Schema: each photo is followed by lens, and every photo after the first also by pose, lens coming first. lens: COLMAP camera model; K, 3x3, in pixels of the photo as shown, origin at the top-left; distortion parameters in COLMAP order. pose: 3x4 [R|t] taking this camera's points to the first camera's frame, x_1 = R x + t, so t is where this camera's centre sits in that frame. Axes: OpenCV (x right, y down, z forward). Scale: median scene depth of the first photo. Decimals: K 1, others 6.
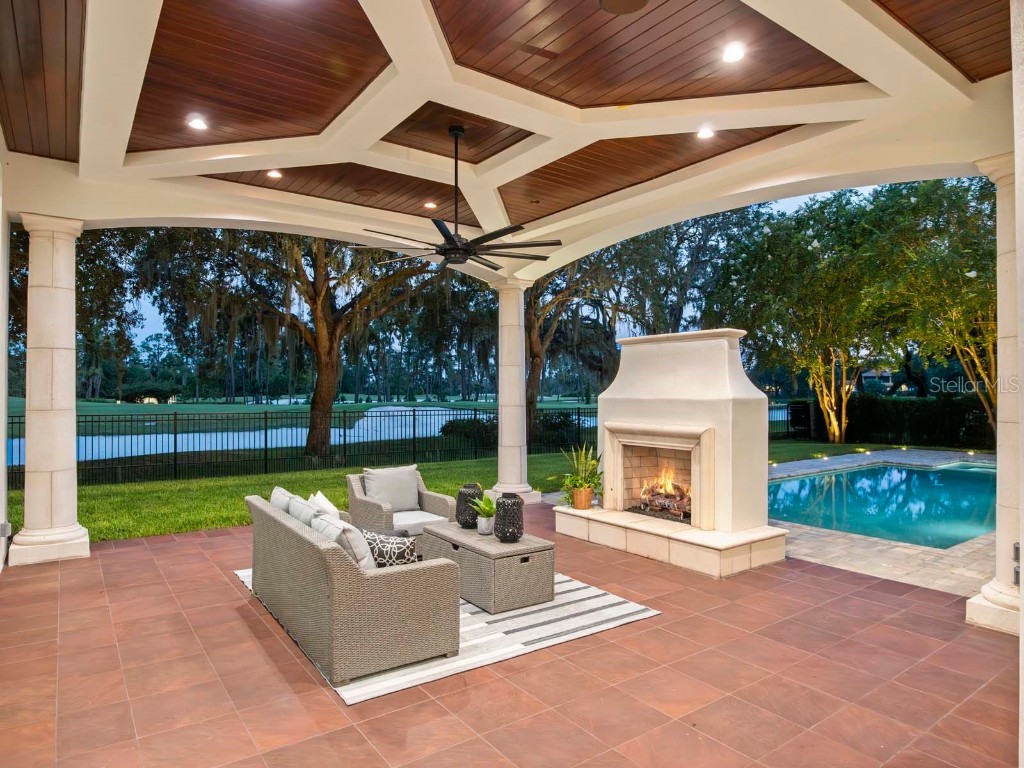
lens RADIAL K [[629.3, 0, 512.0], [0, 629.3, 384.0], [0, 0, 1]] dist [-0.004270, -0.001101]
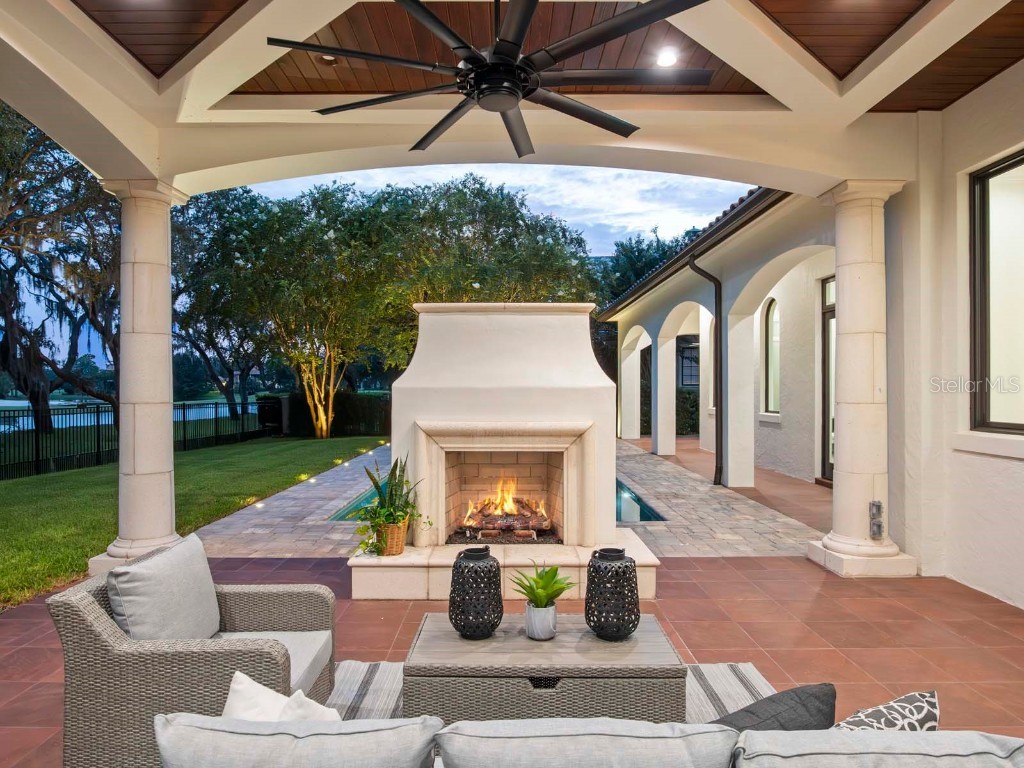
lens RADIAL K [[624.3, 0, 509.7], [0, 624.3, 392.5], [0, 0, 1]] dist [-0.026384, 0.000271]
pose [[0.585510, -0.004301, 0.810654, -0.355039], [-0.010300, 0.999866, 0.012745, 0.019235], [-0.810600, -0.015812, 0.585387, 0.530291]]
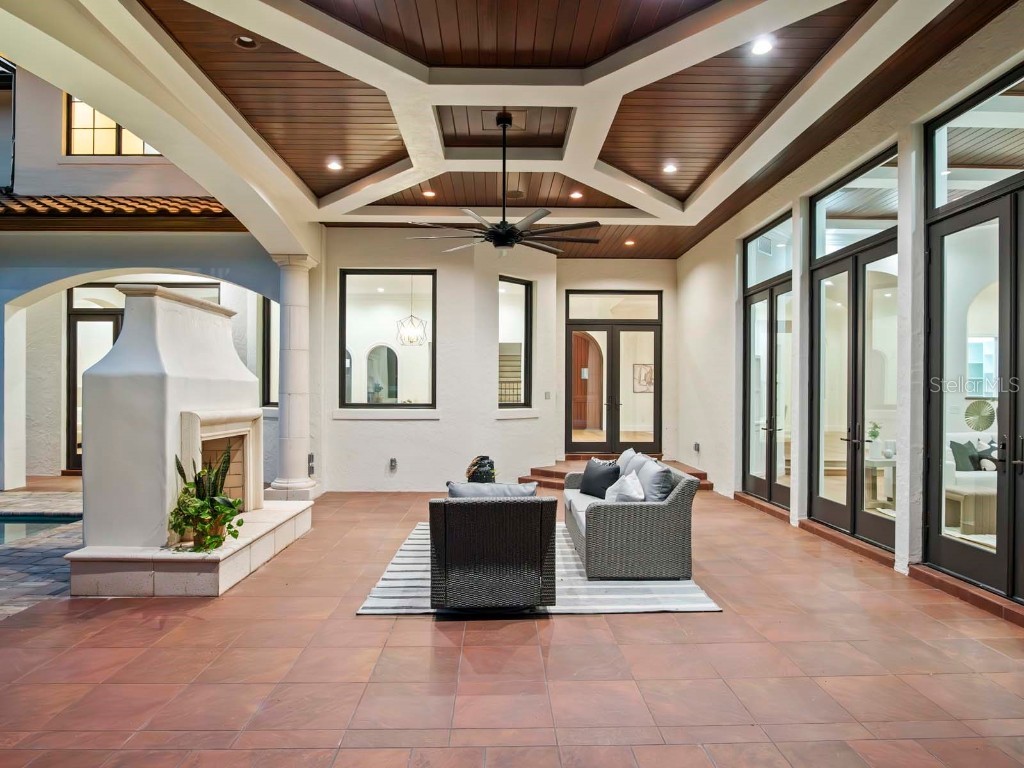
lens RADIAL K [[624.3, 0, 509.7], [0, 624.3, 392.5], [0, 0, 1]] dist [-0.026384, 0.000271]
pose [[-0.818643, -0.001233, 0.574302, -0.521984], [-0.007686, 0.999932, -0.008810, 0.042103], [-0.574252, -0.011627, -0.818596, 1.365743]]
